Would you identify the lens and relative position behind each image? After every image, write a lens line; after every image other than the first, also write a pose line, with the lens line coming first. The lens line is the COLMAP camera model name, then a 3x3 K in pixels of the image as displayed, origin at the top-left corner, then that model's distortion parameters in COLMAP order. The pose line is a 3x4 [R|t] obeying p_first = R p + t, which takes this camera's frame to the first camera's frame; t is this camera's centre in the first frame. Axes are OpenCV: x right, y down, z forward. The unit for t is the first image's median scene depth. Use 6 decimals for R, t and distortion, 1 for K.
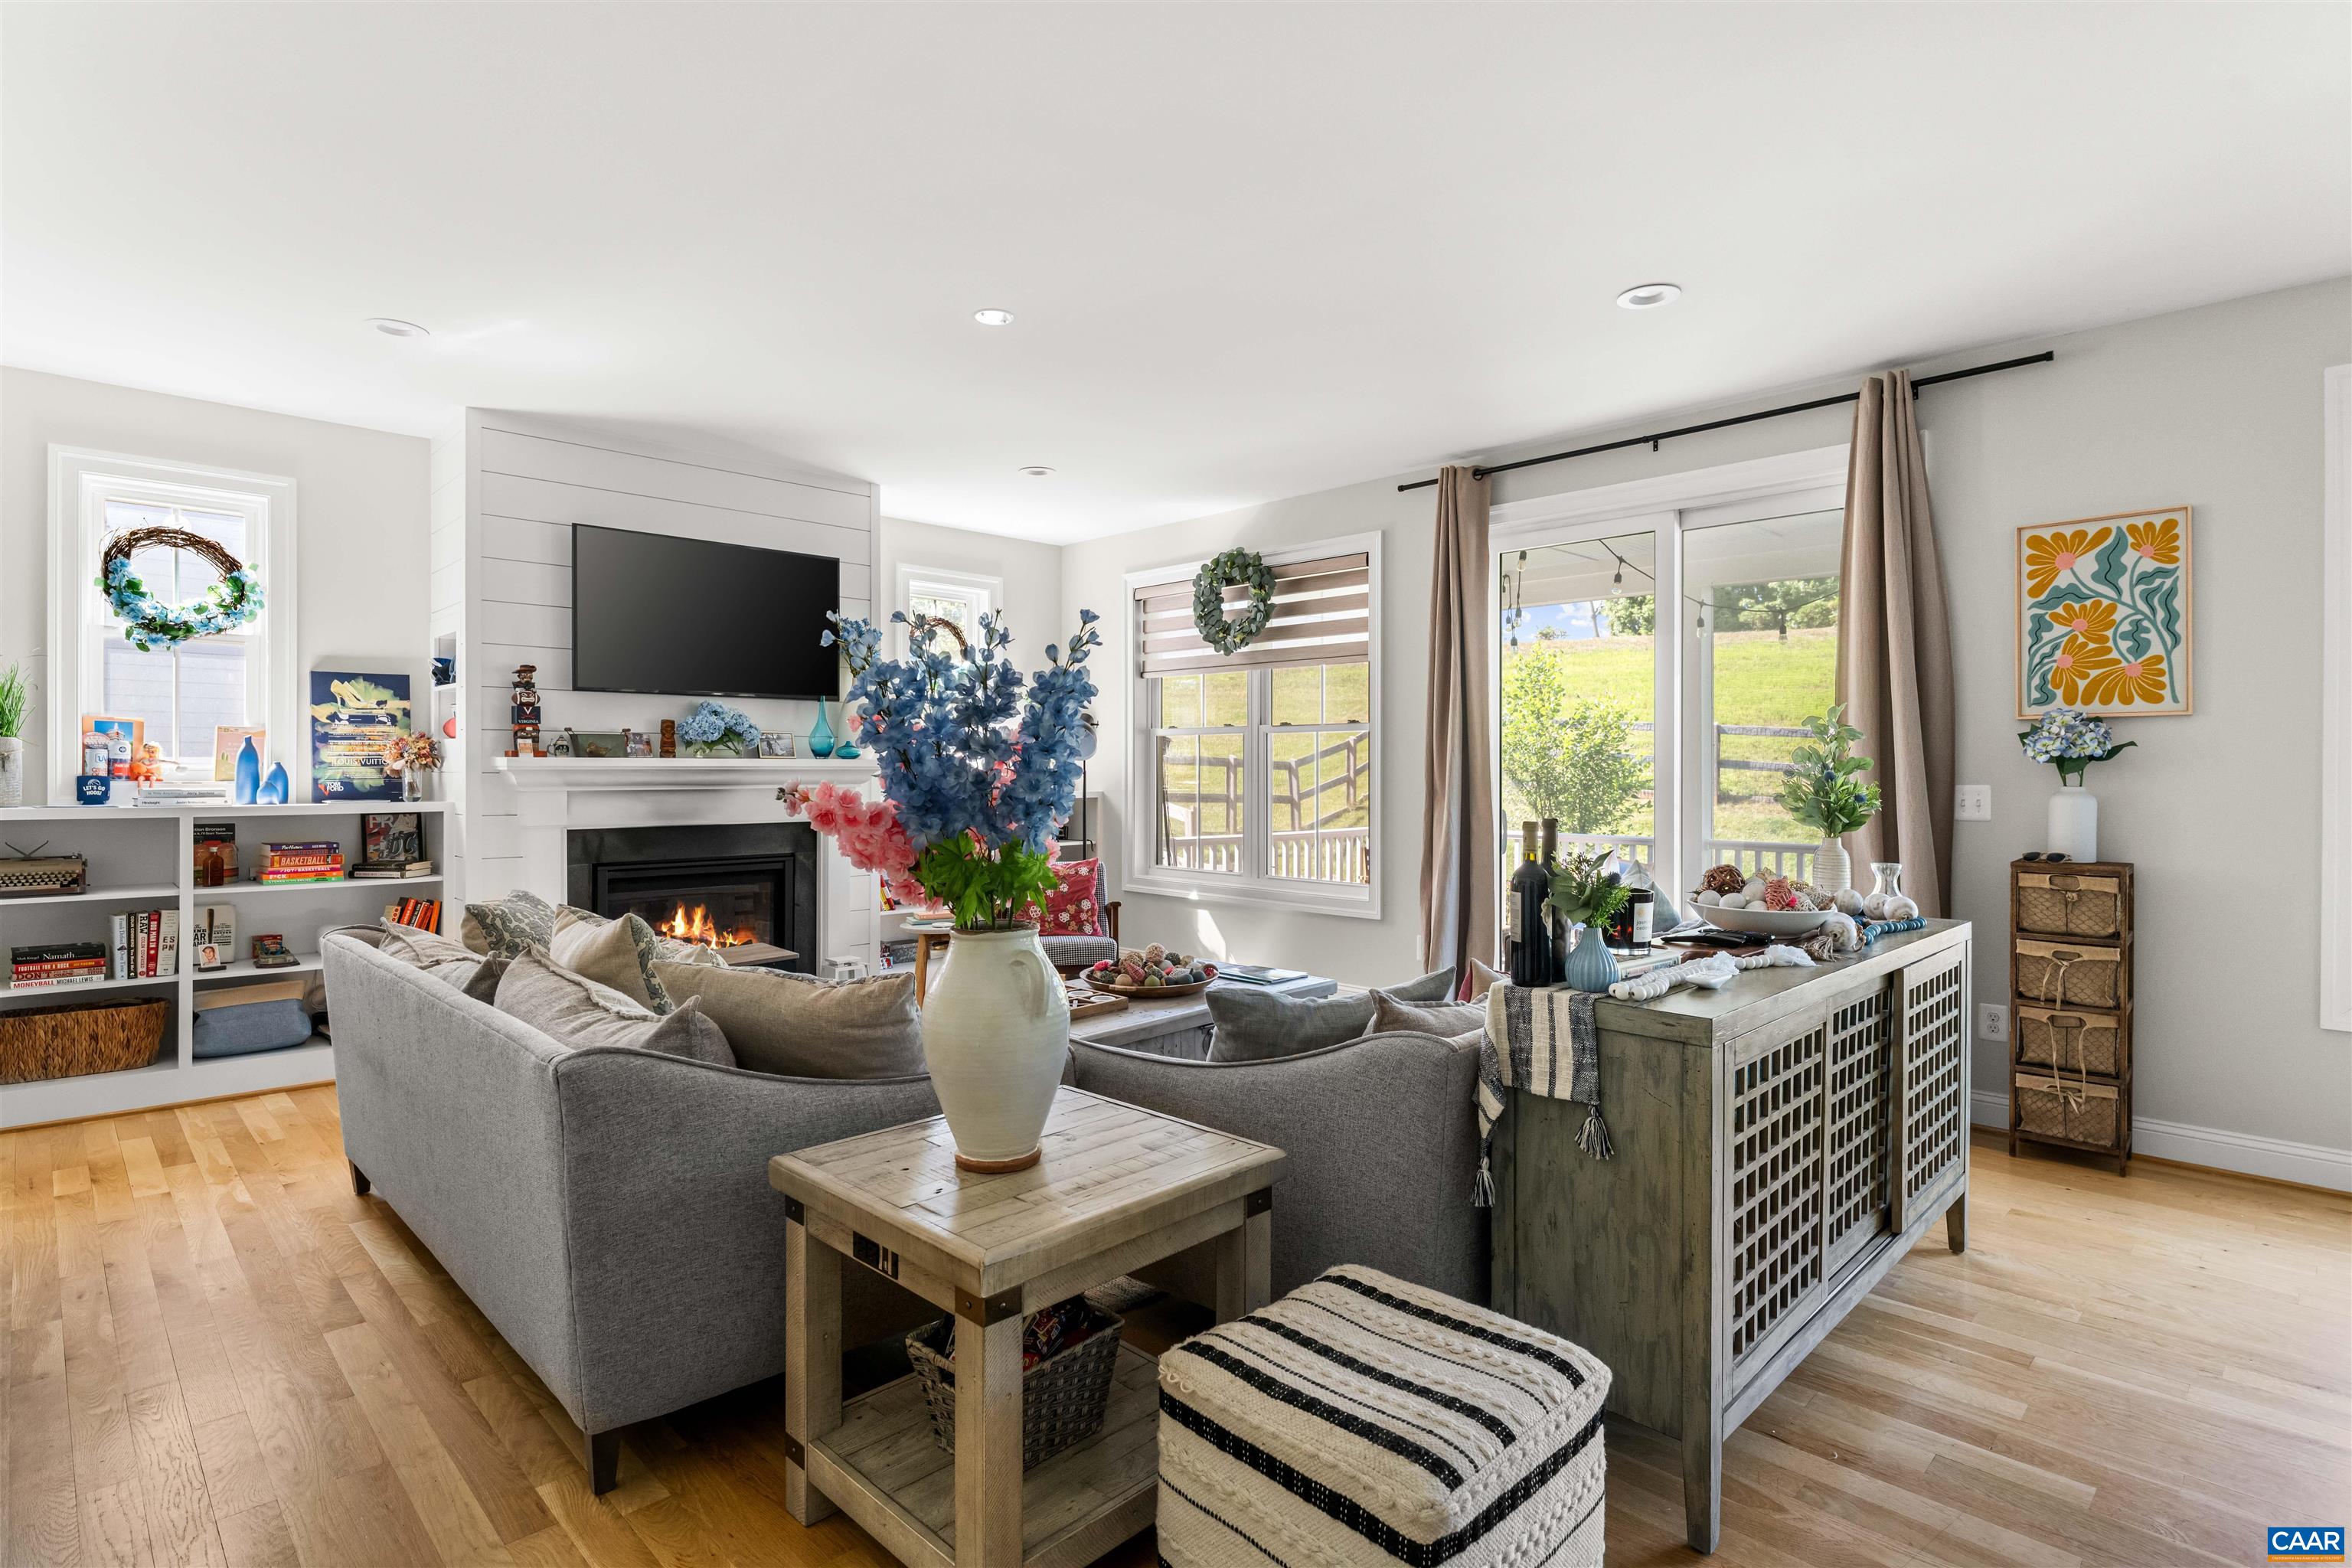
lens RADIAL K [[1173.1, 0, 1173.8], [0, 1173.1, 771.8], [0, 0, 1]] dist [-0.001016, 0.000616]
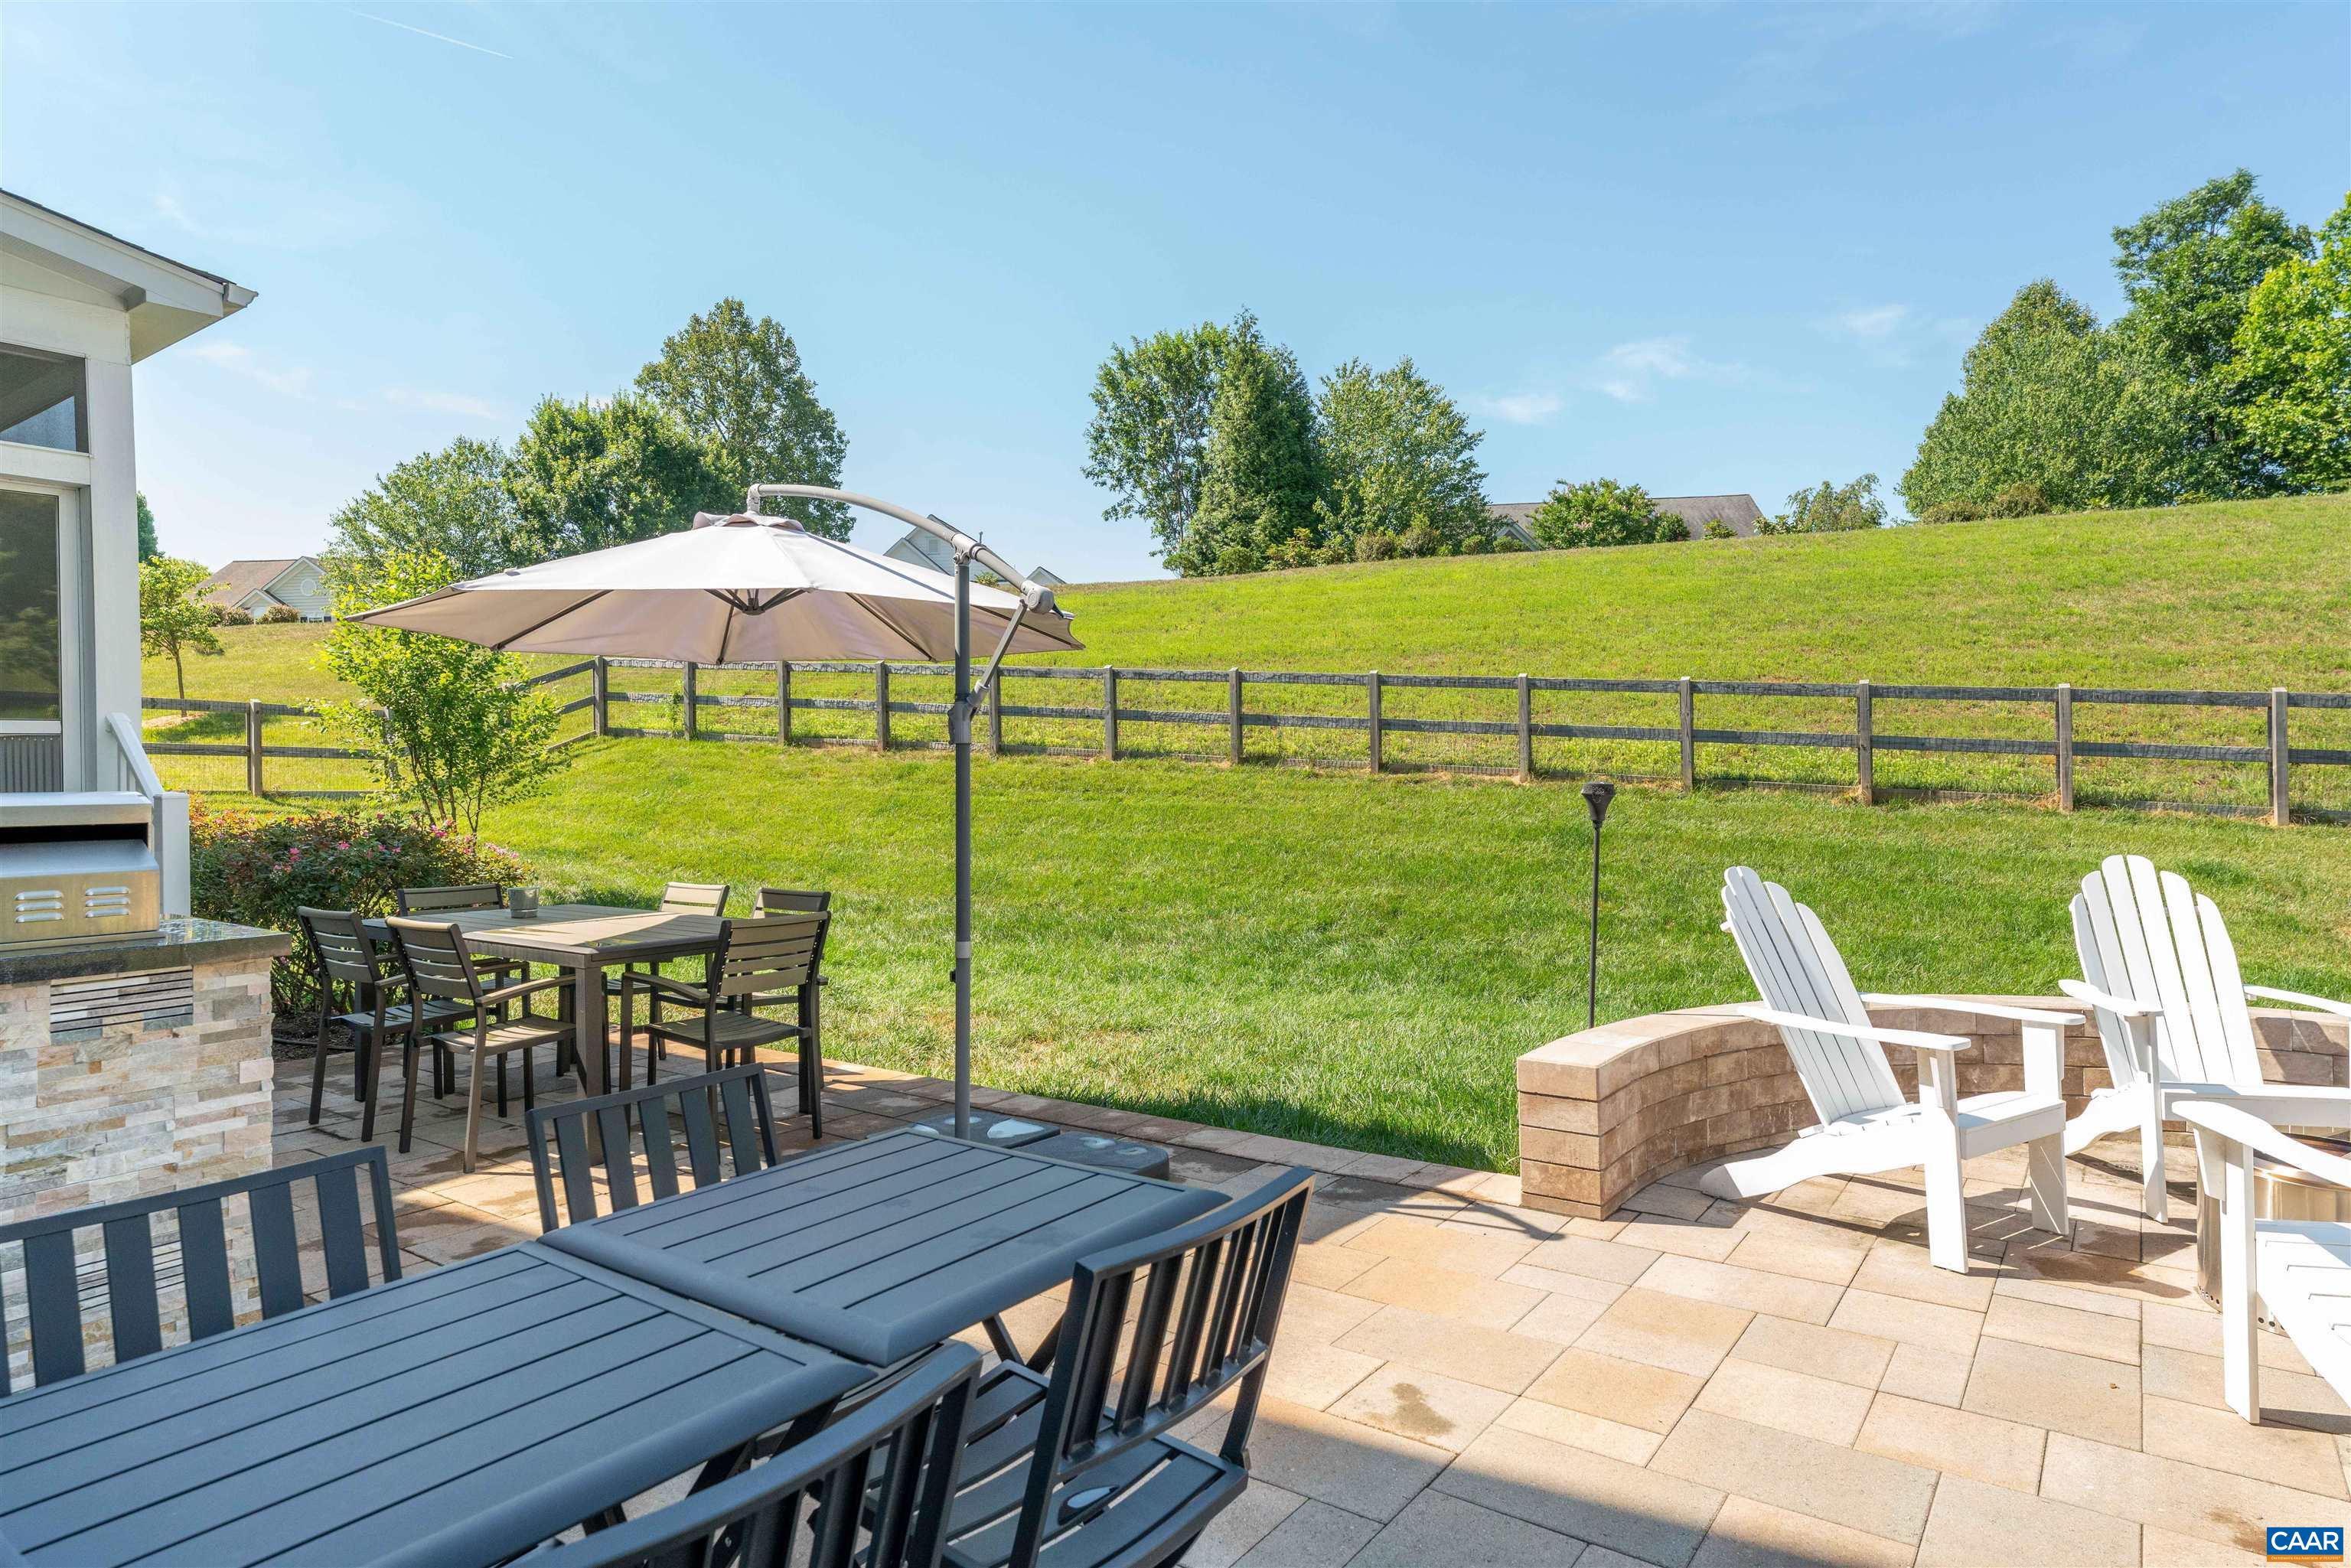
lens RADIAL K [[1358.3, 0, 1186.1], [0, 1358.3, 775.9], [0, 0, 1]] dist [-0.002048, -0.000496]
pose [[0.983557, -0.017775, 0.179721, 2.006509], [0.017597, 0.999842, 0.002585, 0.189804], [-0.179739, 0.000620, 0.983714, -0.227740]]
